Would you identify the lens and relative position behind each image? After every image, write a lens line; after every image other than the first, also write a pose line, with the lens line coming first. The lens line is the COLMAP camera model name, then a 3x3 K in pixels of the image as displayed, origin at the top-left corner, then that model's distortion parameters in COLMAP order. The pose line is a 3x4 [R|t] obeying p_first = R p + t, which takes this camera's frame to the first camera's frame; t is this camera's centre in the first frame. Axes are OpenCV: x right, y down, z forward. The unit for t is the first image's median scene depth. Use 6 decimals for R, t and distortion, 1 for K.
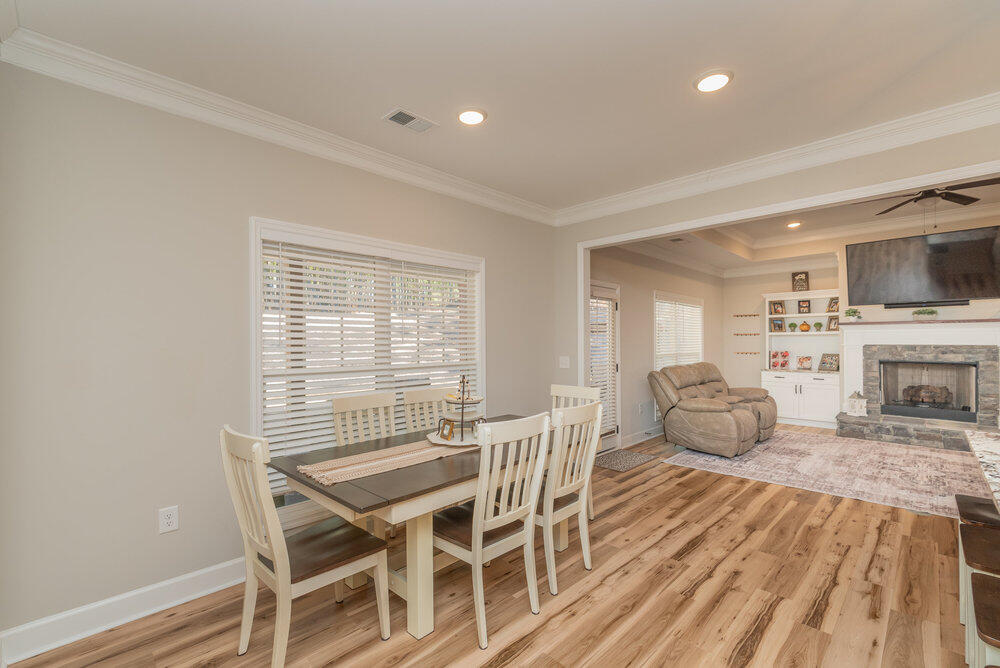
lens RADIAL K [[437.4, 0, 491.4], [0, 437.4, 340.3], [0, 0, 1]] dist [0.001568, -0.000094]
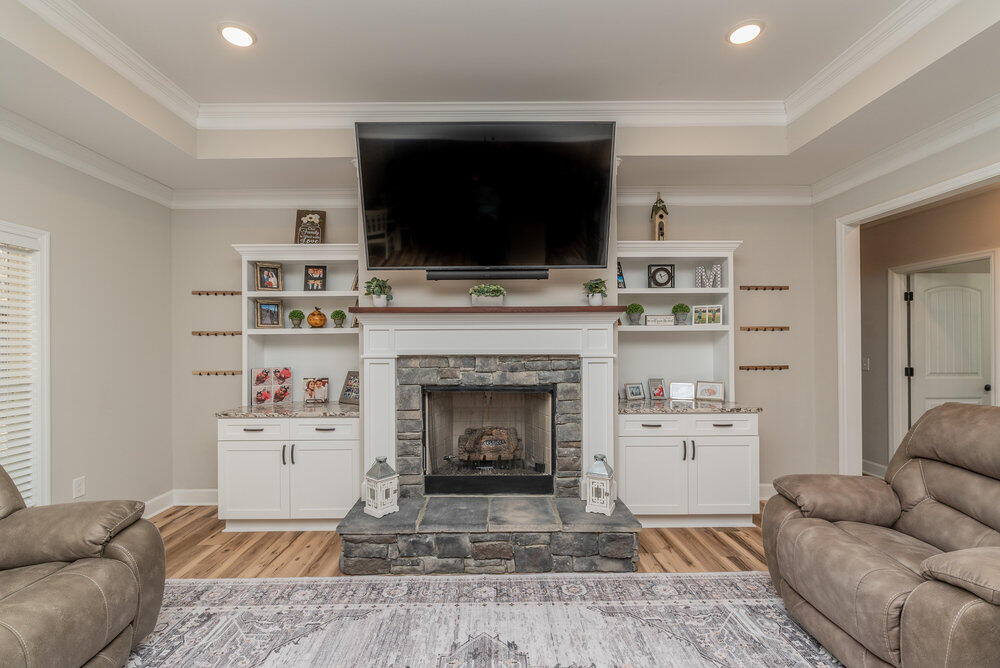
lens RADIAL K [[437.4, 0, 491.4], [0, 437.4, 340.3], [0, 0, 1]] dist [0.001568, -0.000094]
pose [[0.708096, 0.004372, 0.706103, 0.598059], [0.001473, 0.999970, -0.007669, -0.002225], [-0.706115, 0.006470, 0.708068, 0.600375]]
